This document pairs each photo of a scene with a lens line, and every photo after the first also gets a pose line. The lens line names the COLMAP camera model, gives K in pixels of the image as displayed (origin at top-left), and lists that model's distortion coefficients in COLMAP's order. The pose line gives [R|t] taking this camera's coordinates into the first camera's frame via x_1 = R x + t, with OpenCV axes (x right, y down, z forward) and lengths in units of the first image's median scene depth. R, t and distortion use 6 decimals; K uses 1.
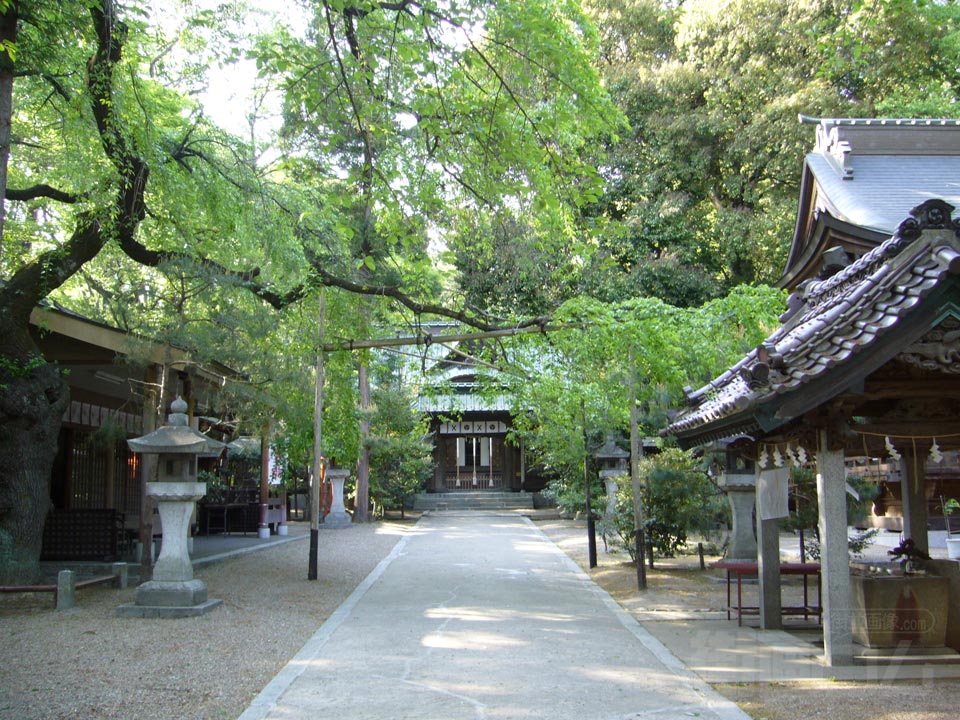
lens RADIAL K [[1012.3, 0, 480.0], [0, 1012.3, 360.0], [0, 0, 1]] dist [-0.084869, 0.011854]
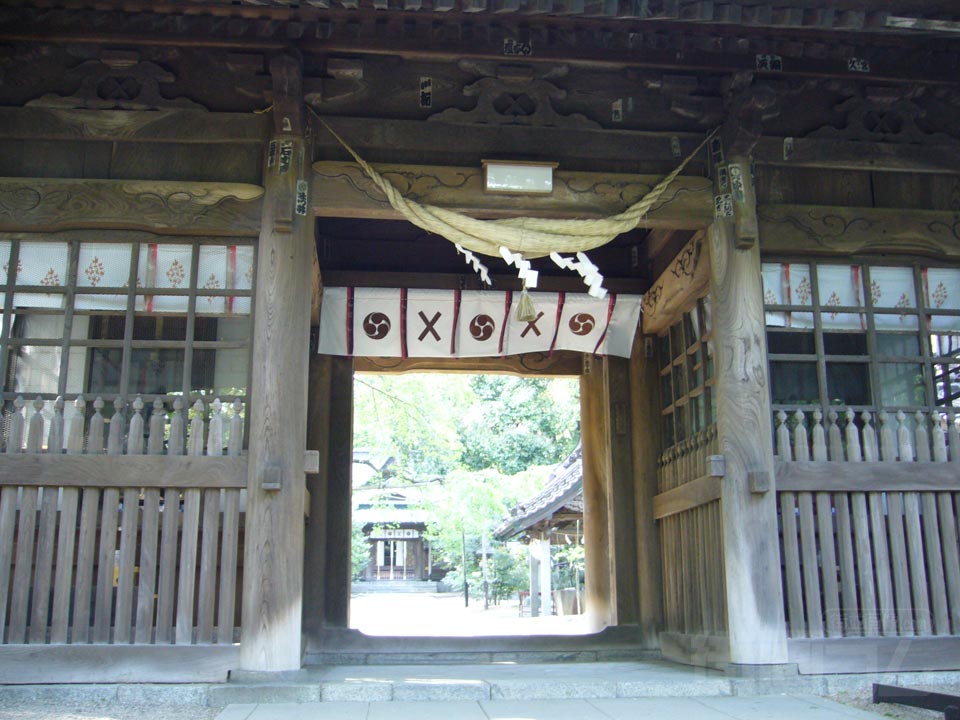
lens RADIAL K [[1012.3, 0, 480.0], [0, 1012.3, 360.0], [0, 0, 1]] dist [-0.084869, 0.011854]
pose [[0.995879, 0.025414, 0.087053, -0.024721], [-0.015902, 0.993995, -0.108263, -0.032440], [-0.089281, 0.106432, 0.990303, -0.596952]]
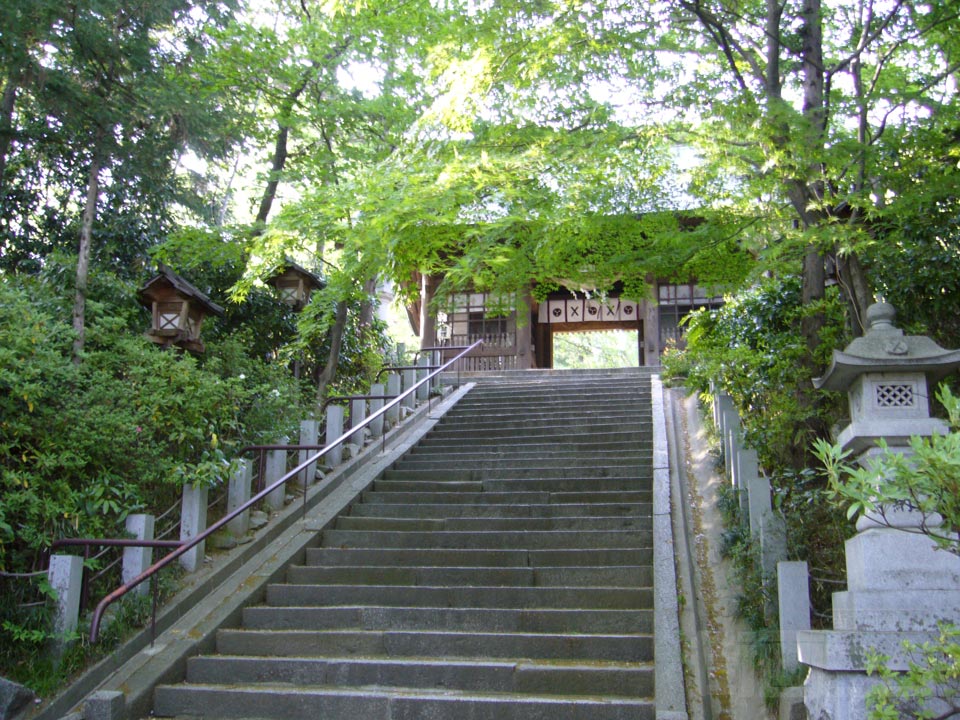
lens RADIAL K [[1012.3, 0, 480.0], [0, 1012.3, 360.0], [0, 0, 1]] dist [-0.084869, 0.011854]
pose [[0.976624, -0.025415, -0.213449, 0.637074], [0.003052, 0.994525, -0.104450, 0.497213], [0.214935, 0.101357, 0.971355, -3.911712]]
